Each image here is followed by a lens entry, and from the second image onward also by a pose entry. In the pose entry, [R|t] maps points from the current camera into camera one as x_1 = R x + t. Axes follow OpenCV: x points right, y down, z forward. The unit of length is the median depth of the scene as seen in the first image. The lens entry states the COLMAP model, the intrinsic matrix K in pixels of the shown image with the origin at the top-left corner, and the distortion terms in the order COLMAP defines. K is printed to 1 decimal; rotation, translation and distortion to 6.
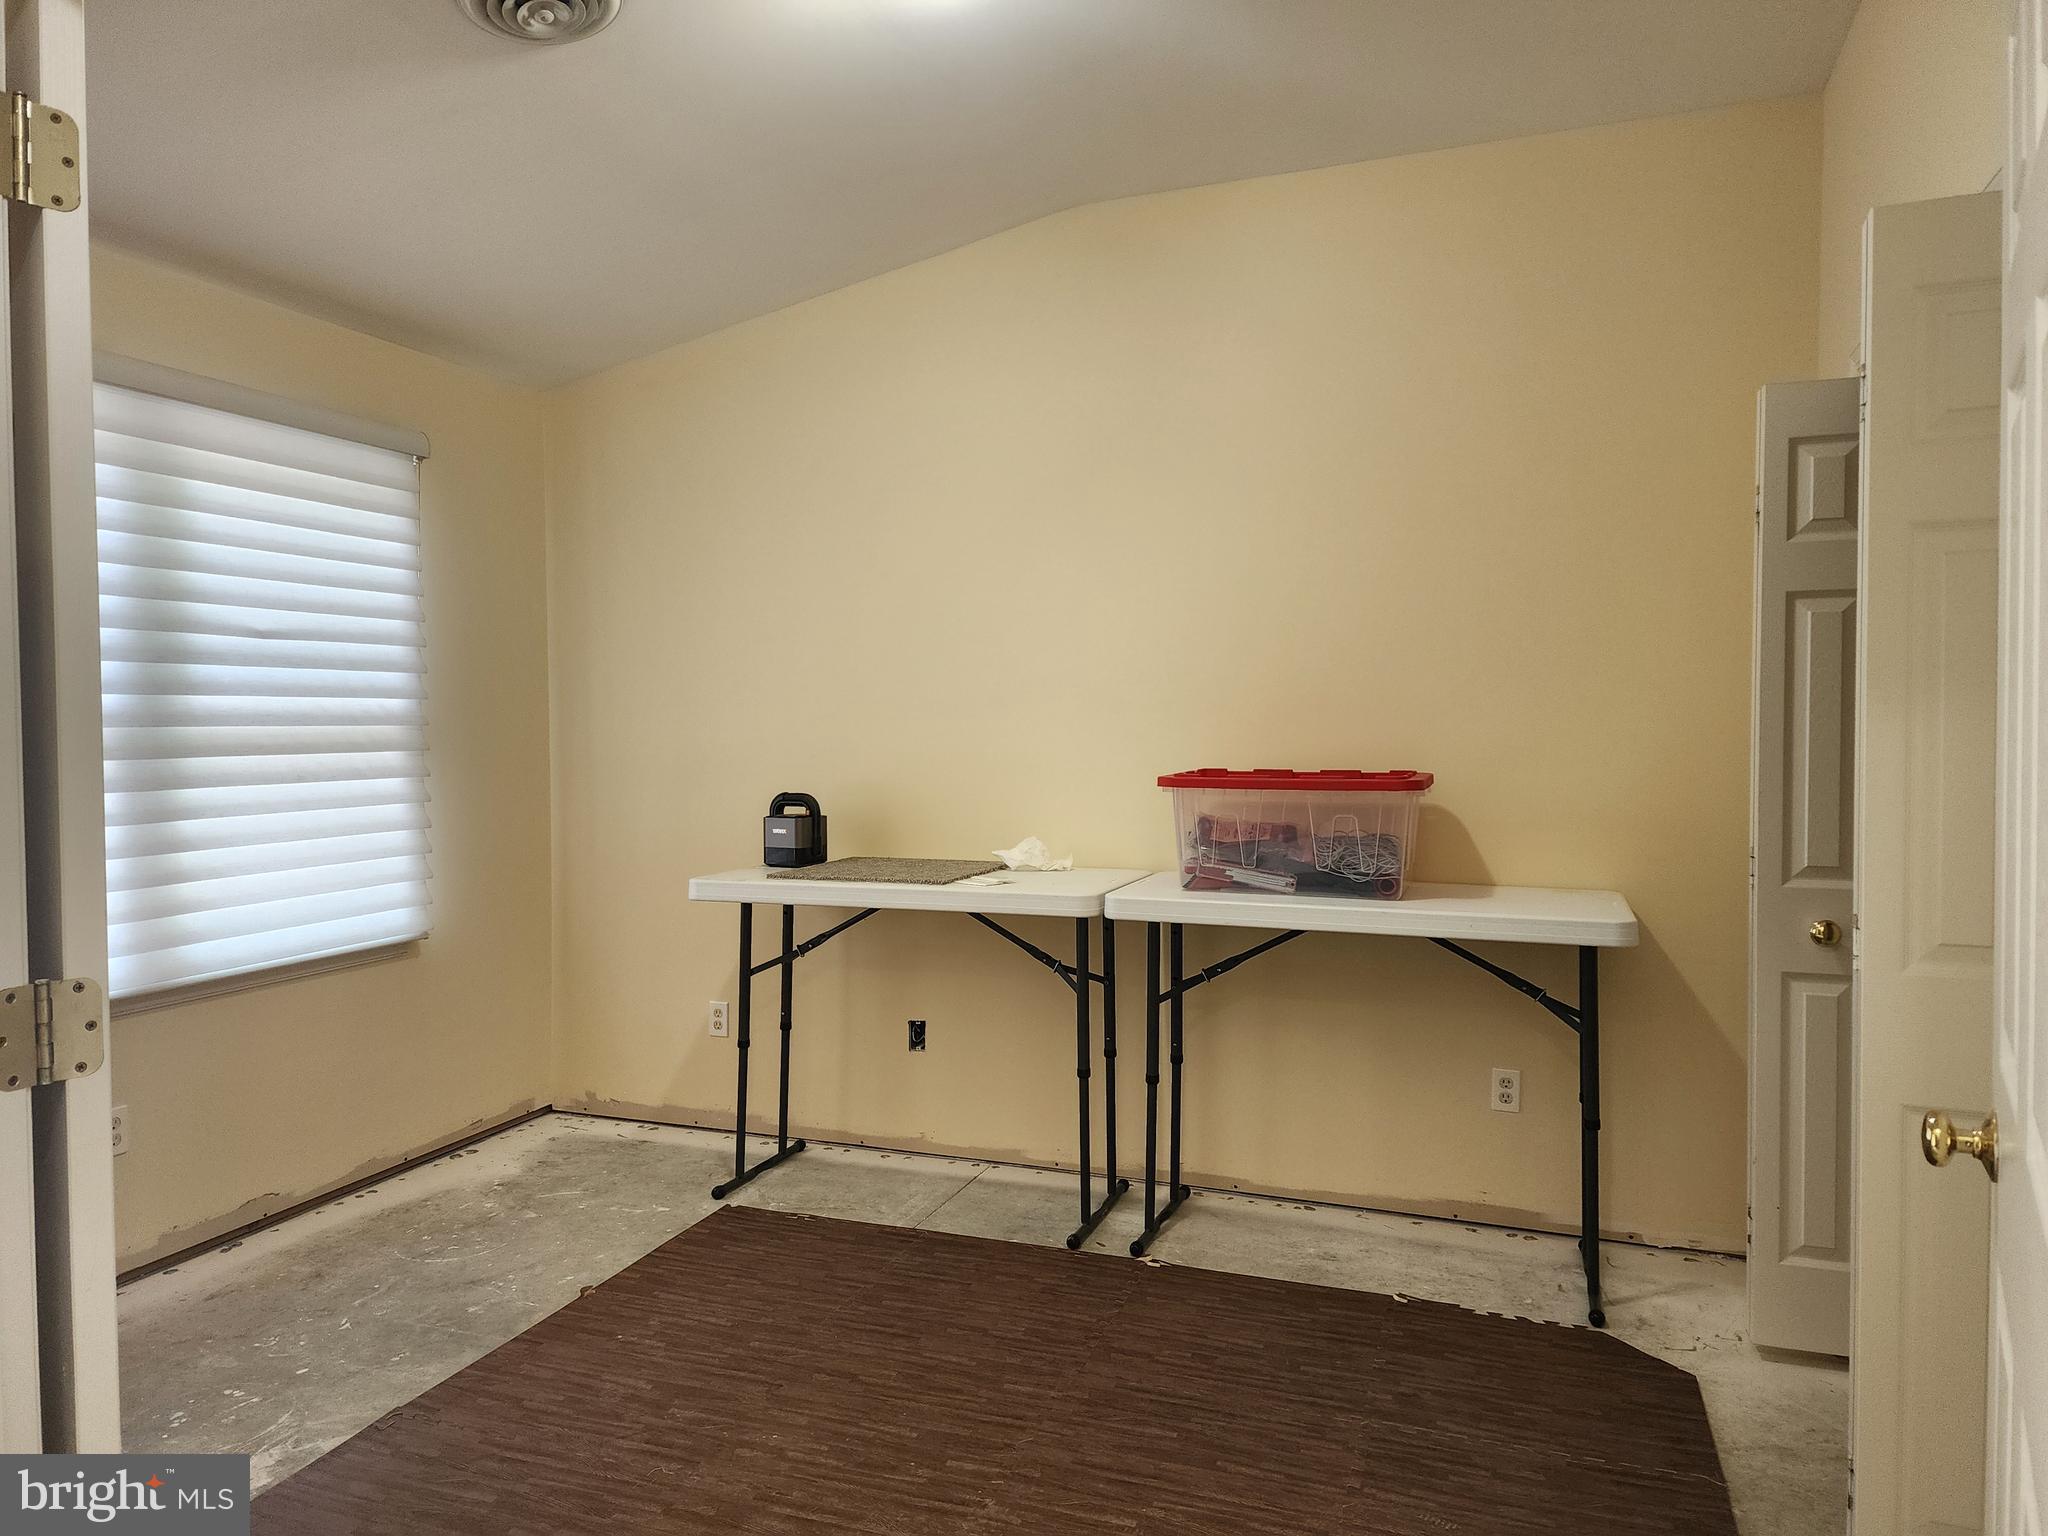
lens RADIAL K [[1362.0, 0, 1009.9], [0, 1362.0, 746.7], [0, 0, 1]] dist [0.072629, -0.061966]
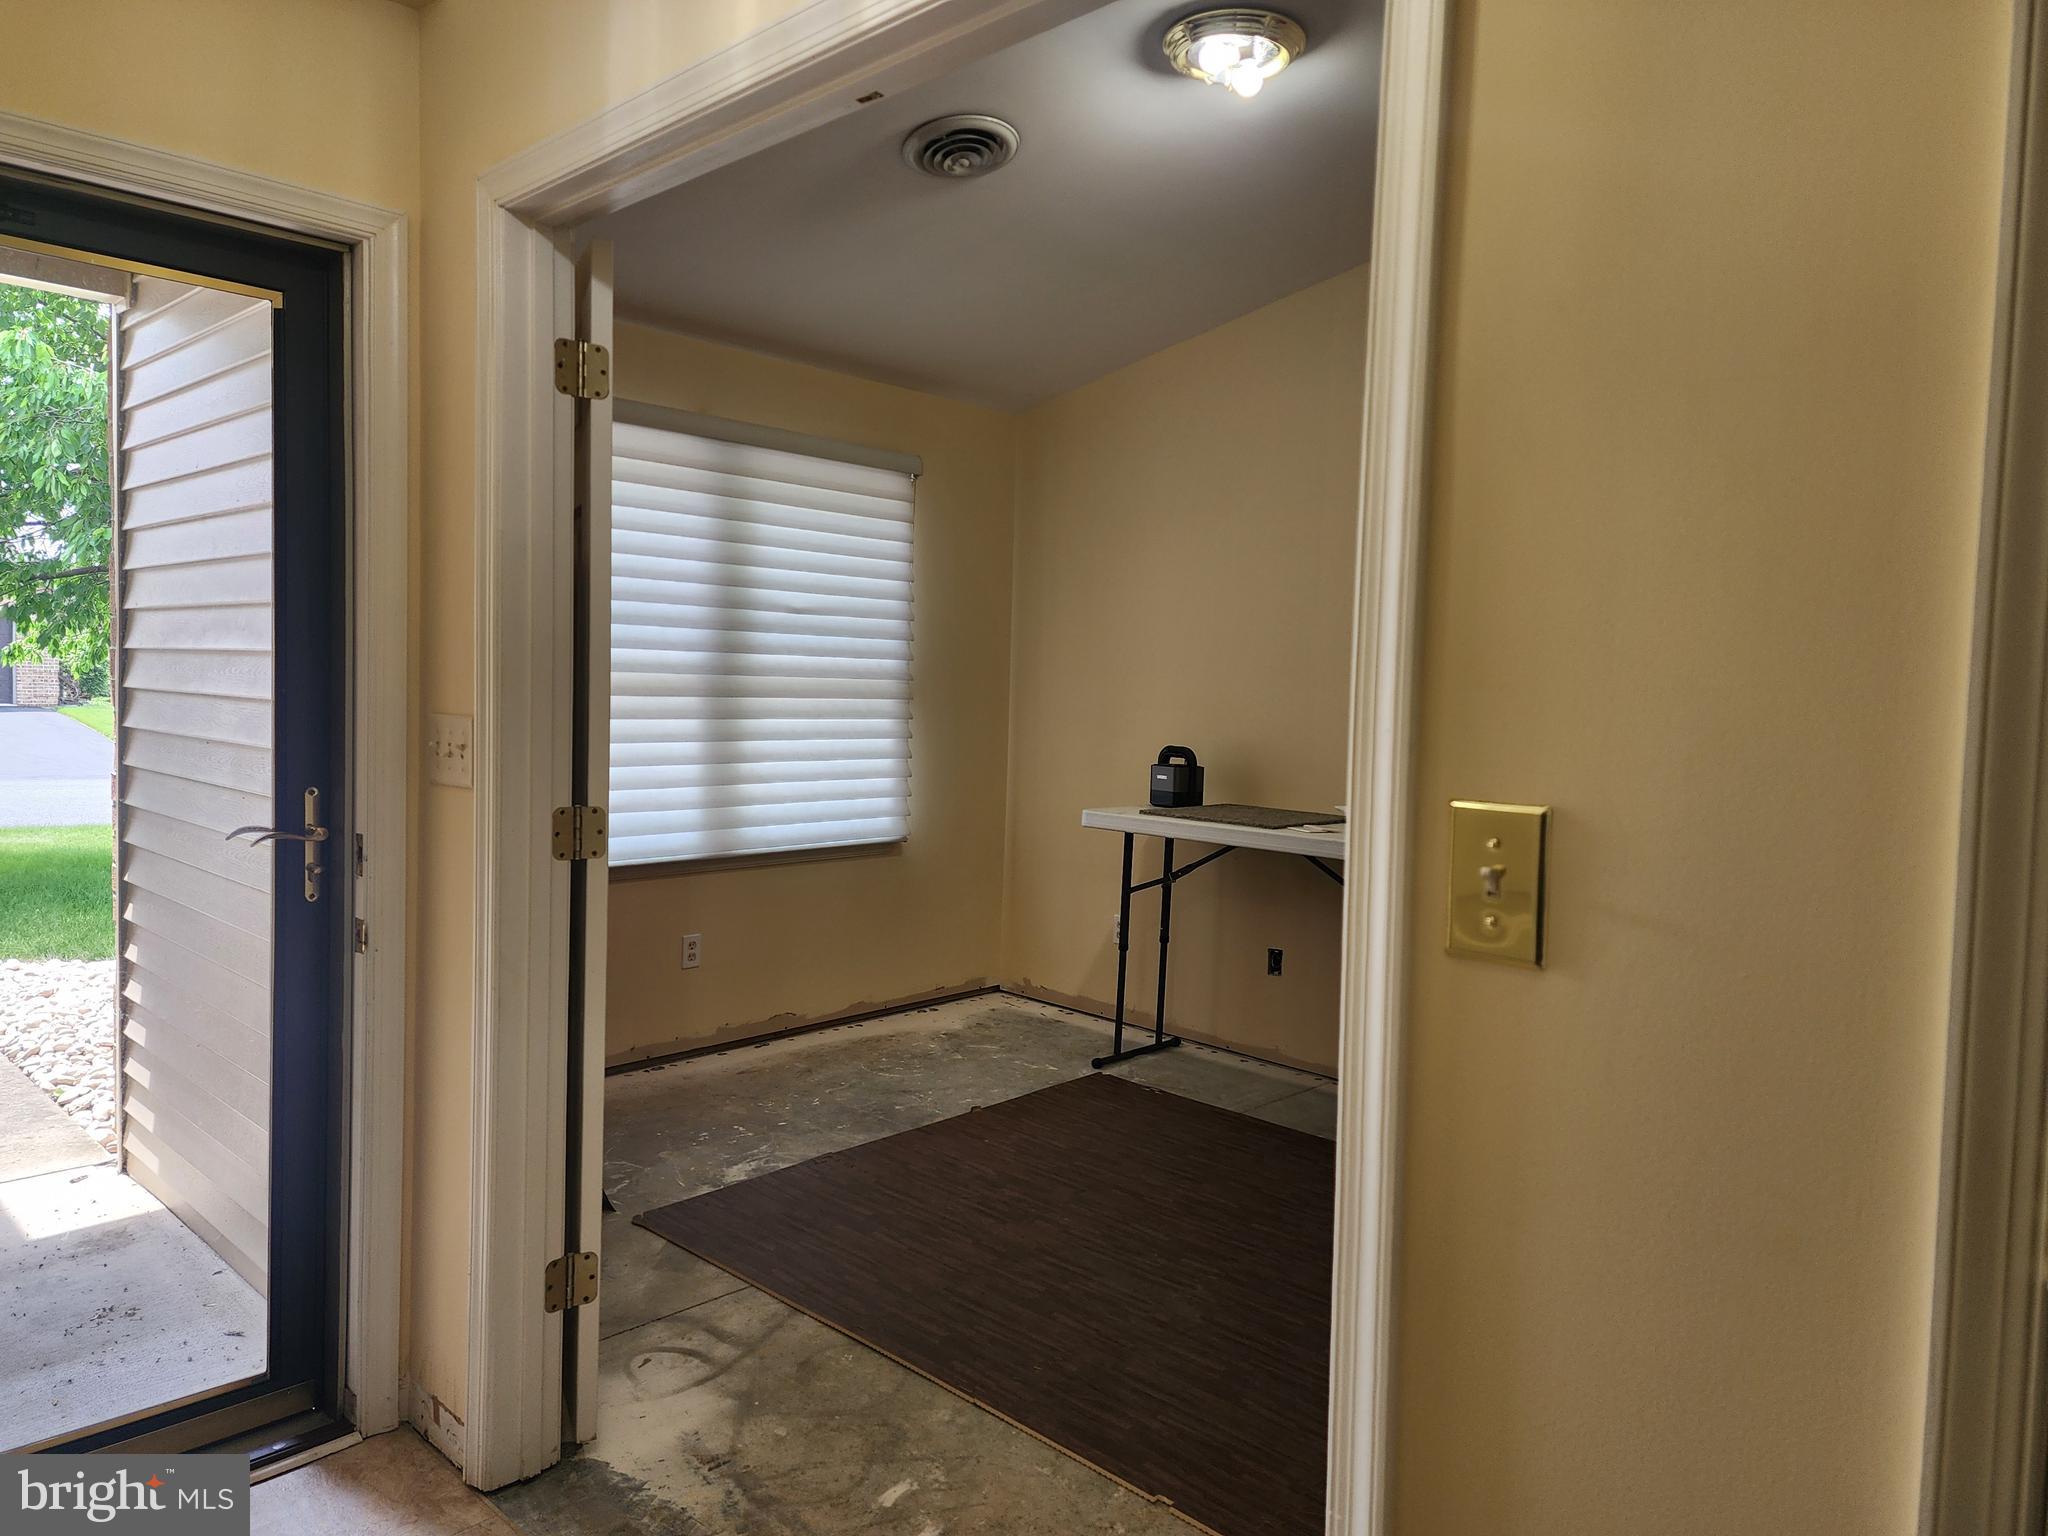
lens RADIAL K [[1354.2, 0, 1021.4], [0, 1354.2, 729.8], [0, 0, 1]] dist [0.174053, -0.316756]
pose [[0.919241, 0.046849, -0.390899, 0.193966], [-0.041671, 0.998895, 0.021724, -0.000858], [0.391485, -0.003680, 0.920177, -0.162368]]
